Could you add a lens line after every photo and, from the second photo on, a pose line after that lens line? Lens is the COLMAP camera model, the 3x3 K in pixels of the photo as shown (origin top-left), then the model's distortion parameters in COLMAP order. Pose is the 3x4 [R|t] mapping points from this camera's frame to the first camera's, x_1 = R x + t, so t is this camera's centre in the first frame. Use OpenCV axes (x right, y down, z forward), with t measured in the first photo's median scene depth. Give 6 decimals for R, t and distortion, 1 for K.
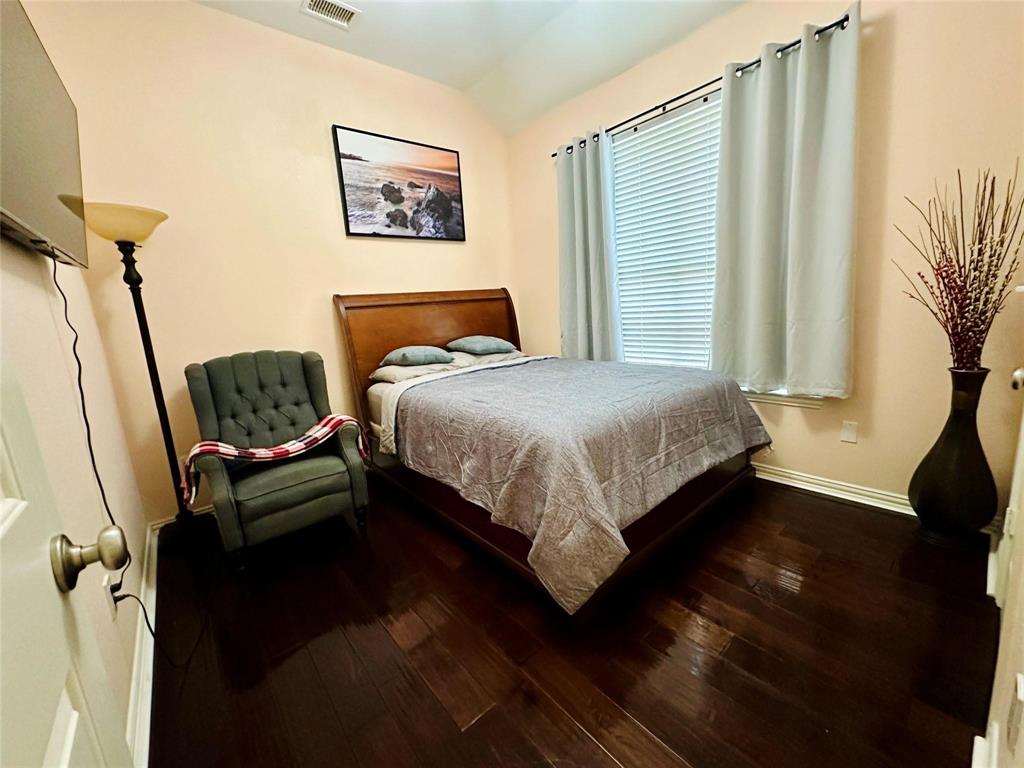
lens RADIAL K [[408.5, 0, 513.6], [0, 408.5, 381.5], [0, 0, 1]] dist [-0.003352, 0.000159]
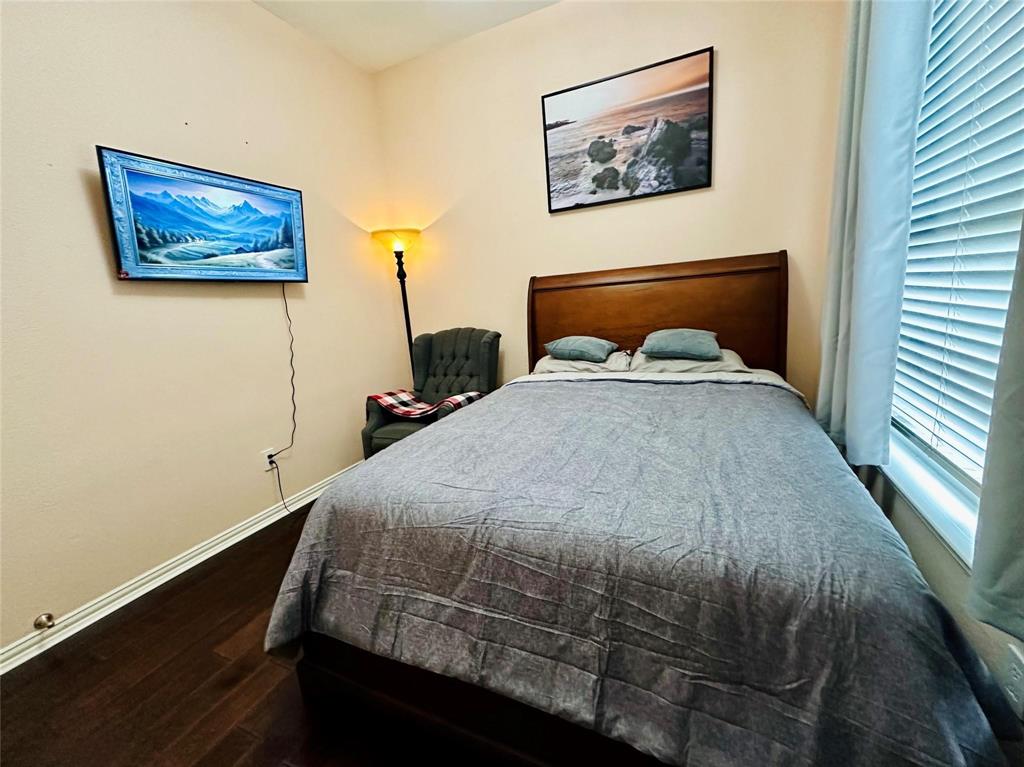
lens RADIAL K [[408.5, 0, 517.8], [0, 408.5, 379.1], [0, 0, 1]] dist [-0.003352, 0.000159]
pose [[0.446986, 0.213600, -0.868665, 0.441830], [-0.112970, 0.976777, 0.182054, -0.131575], [0.887379, 0.016757, 0.460737, 0.456277]]
